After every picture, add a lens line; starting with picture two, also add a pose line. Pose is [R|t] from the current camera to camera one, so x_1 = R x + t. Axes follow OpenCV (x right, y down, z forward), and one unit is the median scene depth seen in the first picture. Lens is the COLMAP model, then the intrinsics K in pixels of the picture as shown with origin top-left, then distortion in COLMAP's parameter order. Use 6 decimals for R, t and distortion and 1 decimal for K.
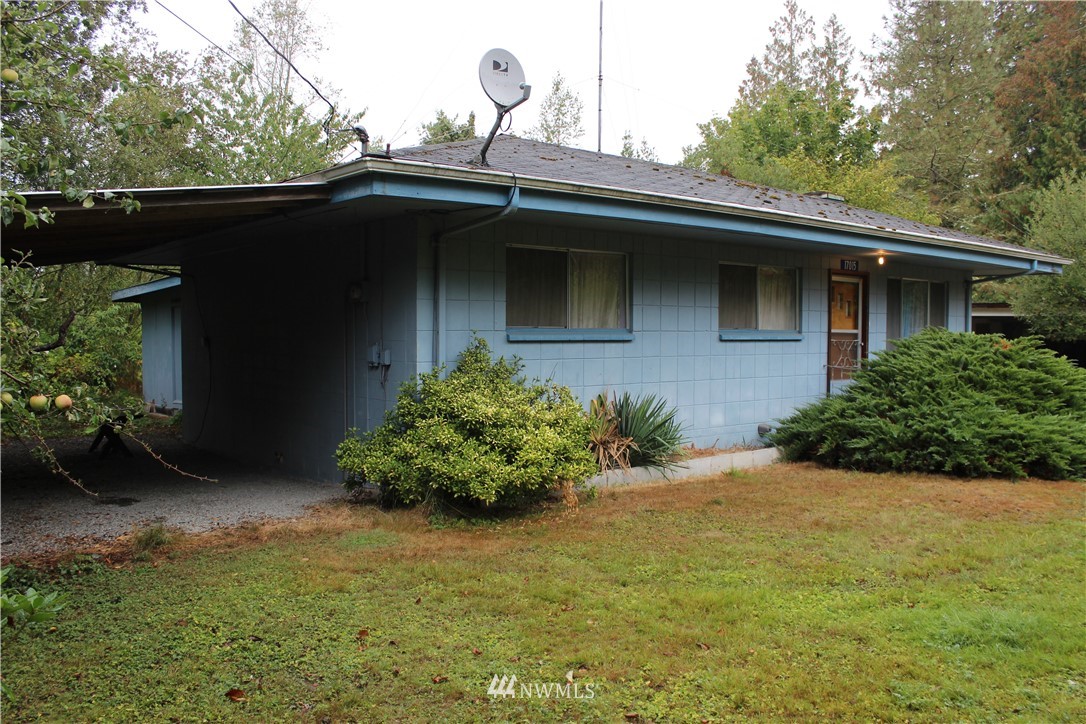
lens RADIAL K [[900.9, 0, 543.0], [0, 900.9, 362.0], [0, 0, 1]] dist [-0.175480, 0.150726]
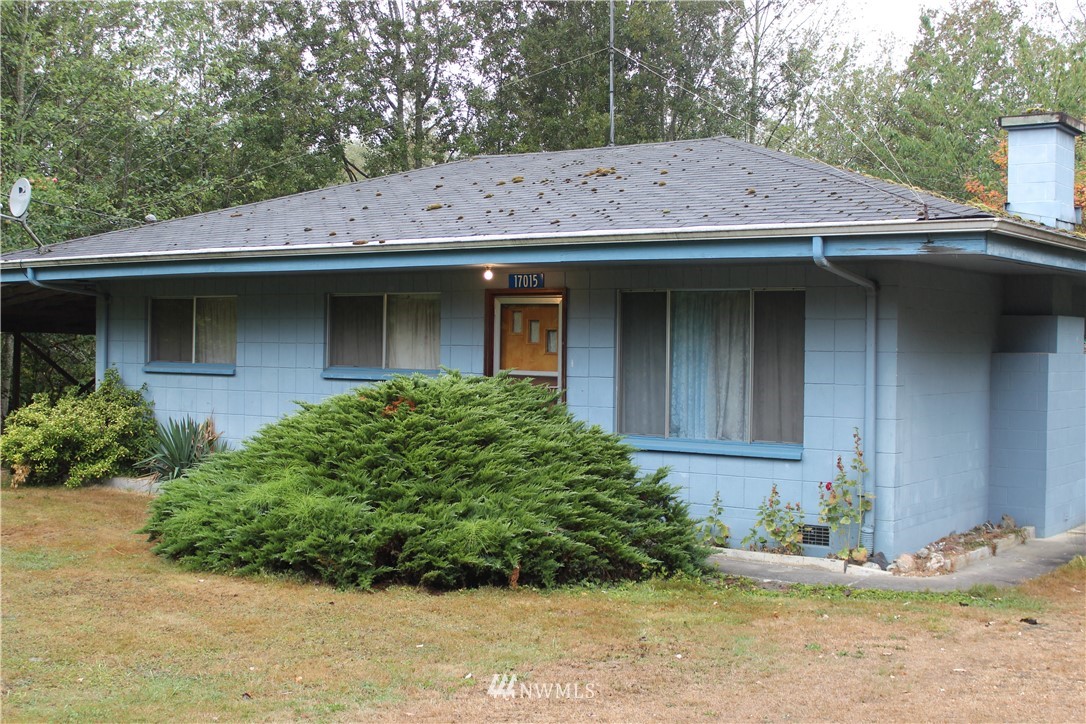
lens RADIAL K [[1383.8, 0, 543.0], [0, 1383.8, 362.0], [0, 0, 1]] dist [-0.104282, 0.219619]
pose [[0.280864, -0.019473, -0.959550, 1.994053], [-0.072451, 0.996511, -0.041430, 0.003138], [0.957009, 0.081157, 0.278473, 0.958131]]
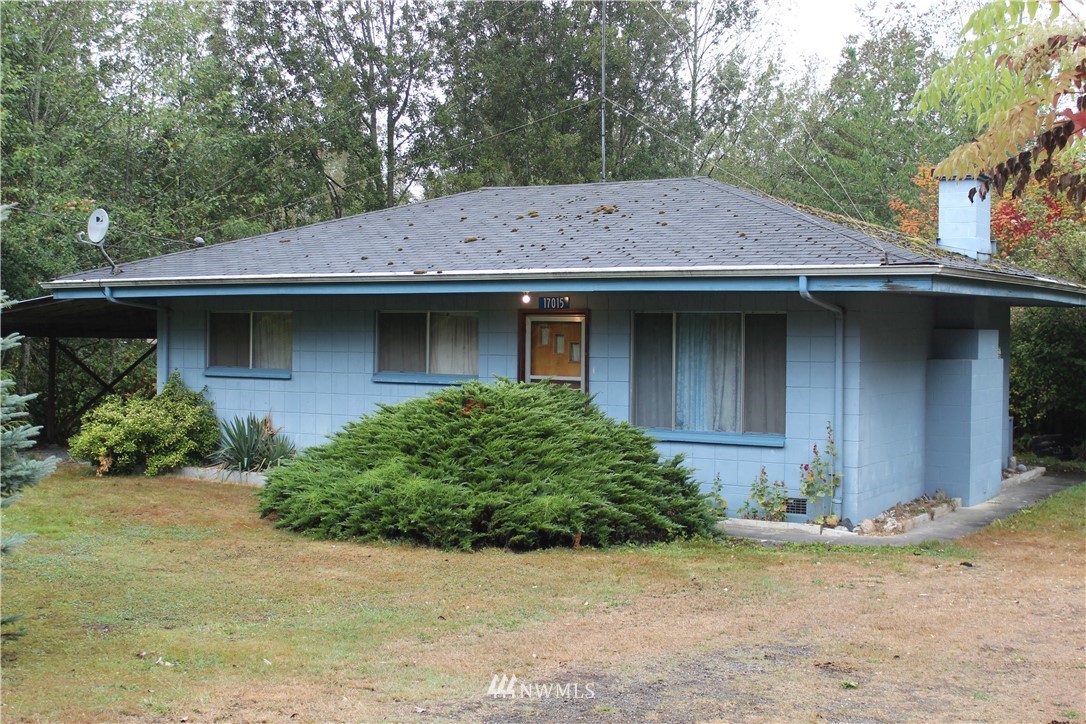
lens RADIAL K [[1383.8, 0, 543.0], [0, 1383.8, 362.0], [0, 0, 1]] dist [-0.104282, 0.219619]
pose [[0.345264, -0.011365, -0.938437, 2.281409], [-0.064478, 0.997277, -0.035799, -0.000307], [0.936288, 0.072869, 0.343591, 0.701653]]
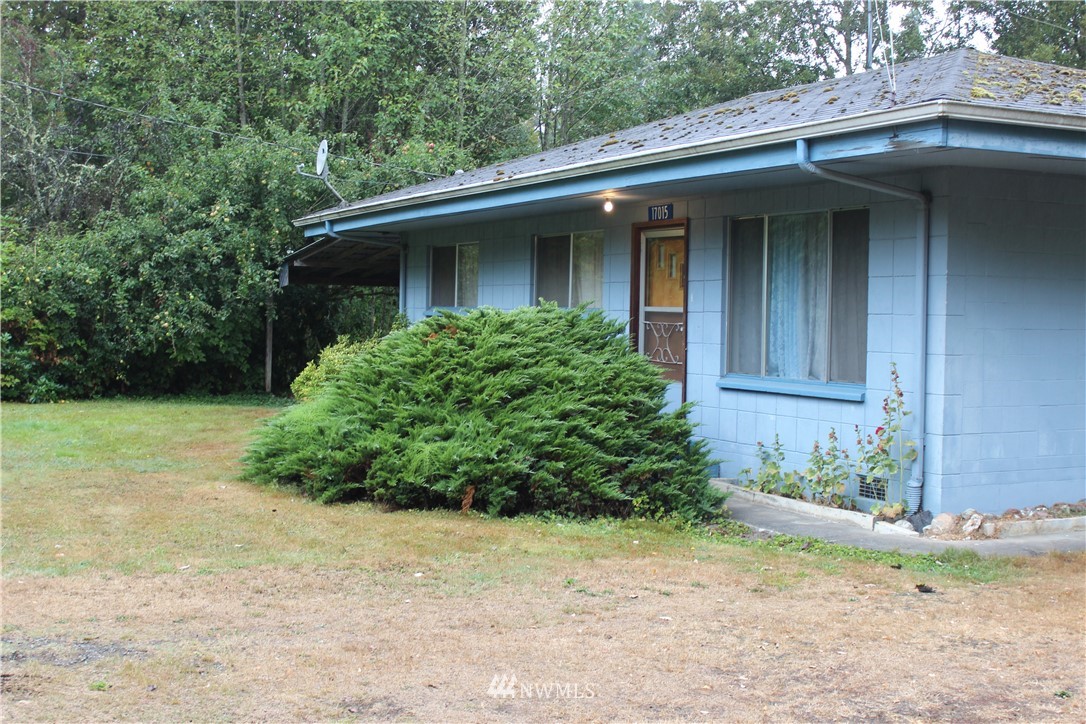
lens RADIAL K [[1383.8, 0, 543.0], [0, 1383.8, 362.0], [0, 0, 1]] dist [-0.104282, 0.219619]
pose [[-0.193778, -0.004935, -0.981033, 1.978768], [-0.094781, 0.995404, 0.013714, 0.000442], [0.976456, 0.095641, -0.193355, 1.548207]]
